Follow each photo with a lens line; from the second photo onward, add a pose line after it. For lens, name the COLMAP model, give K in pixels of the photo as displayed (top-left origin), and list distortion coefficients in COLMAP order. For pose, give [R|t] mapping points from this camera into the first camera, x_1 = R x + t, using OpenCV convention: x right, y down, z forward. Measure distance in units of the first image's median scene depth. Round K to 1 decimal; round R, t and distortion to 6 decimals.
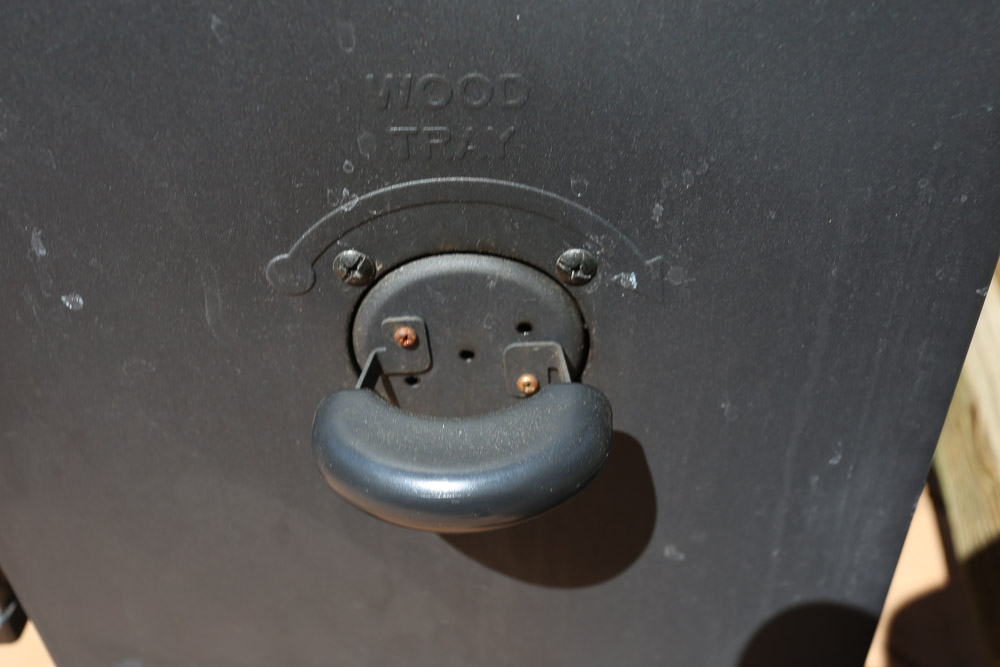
lens RADIAL K [[1097.0, 0, 500.9], [0, 1097.0, 329.6], [0, 0, 1]] dist [0.043567, 0.000000]
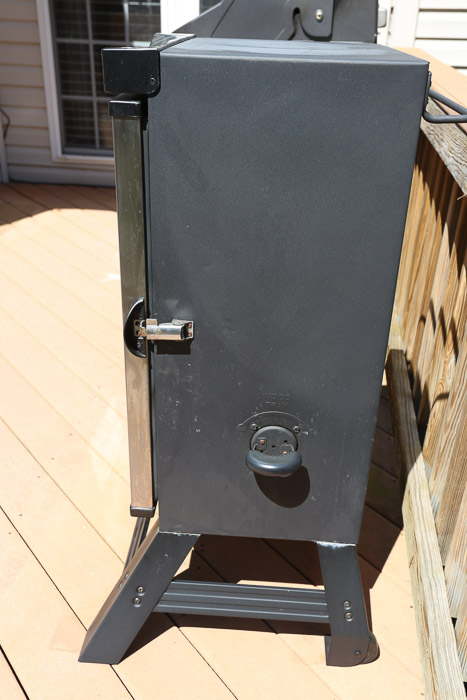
lens RADIAL K [[763.3, 0, 235.2], [0, 763.3, 350.3], [0, 0, 1]] dist [-0.017183, 0.000000]
pose [[0.997685, 0.067578, 0.007541, -0.273834], [-0.064401, 0.974674, -0.214156, 0.367963], [-0.021823, 0.213175, 0.976770, -2.613999]]
